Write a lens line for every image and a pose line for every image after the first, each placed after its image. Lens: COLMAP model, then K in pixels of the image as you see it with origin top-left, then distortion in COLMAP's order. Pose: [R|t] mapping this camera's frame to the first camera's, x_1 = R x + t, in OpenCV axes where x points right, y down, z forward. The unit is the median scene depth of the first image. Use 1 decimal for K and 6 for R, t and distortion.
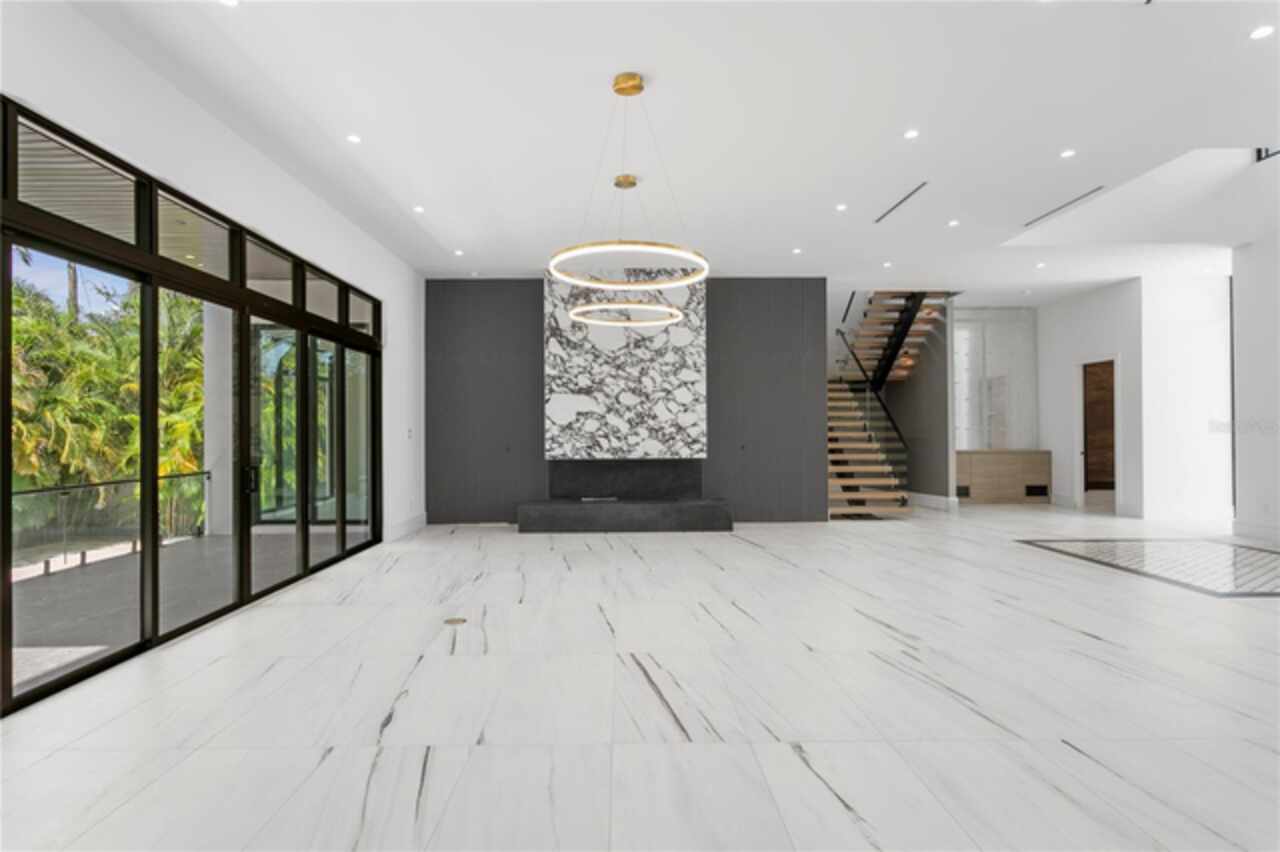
lens RADIAL K [[668.3, 0, 637.3], [0, 668.3, 435.1], [0, 0, 1]] dist [-0.001574, -0.000602]
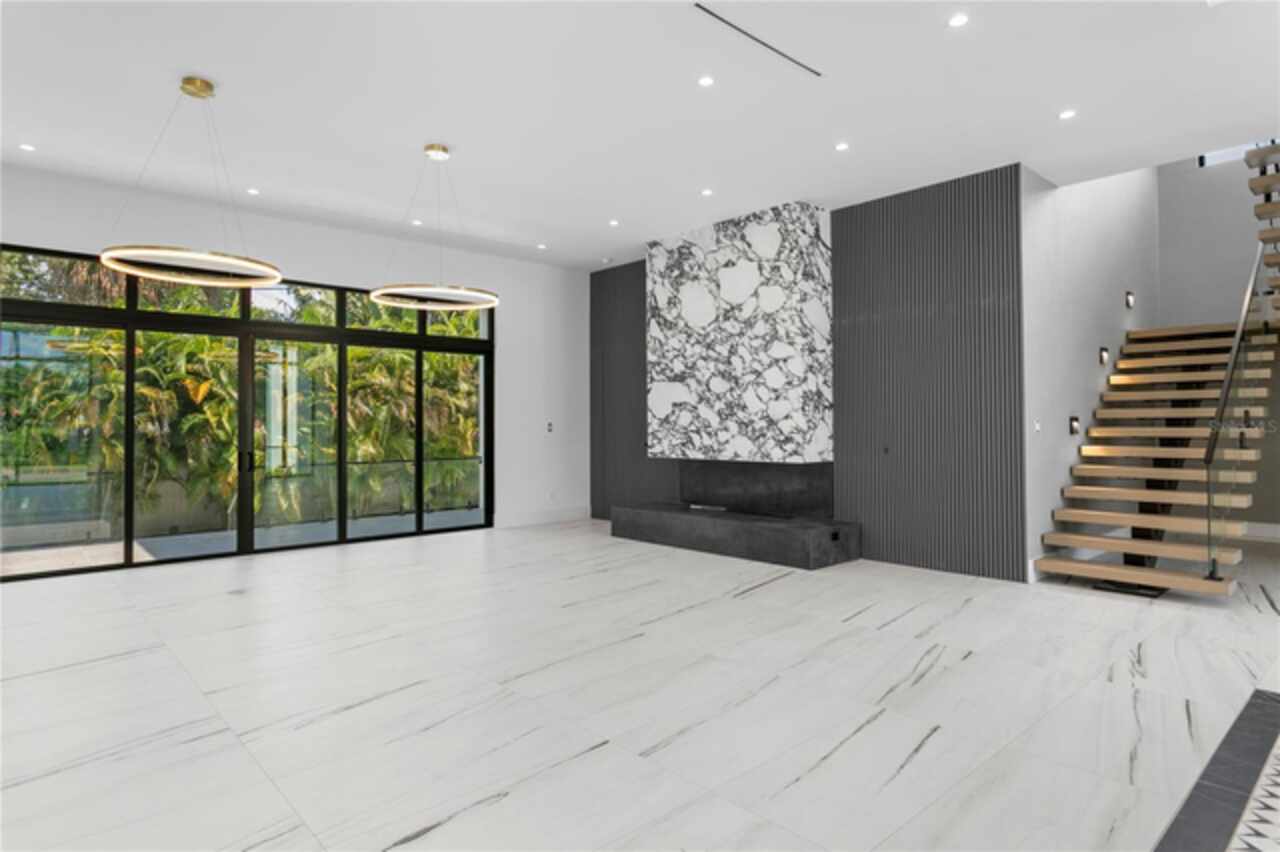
lens RADIAL K [[728.1, 0, 639.8], [0, 728.1, 414.2], [0, 0, 1]] dist [0.016695, 0.000149]
pose [[0.656436, -0.007582, -0.754344, 0.581733], [-0.004541, 0.999892, -0.014002, -0.006680], [0.754368, 0.012617, 0.656331, 0.357607]]
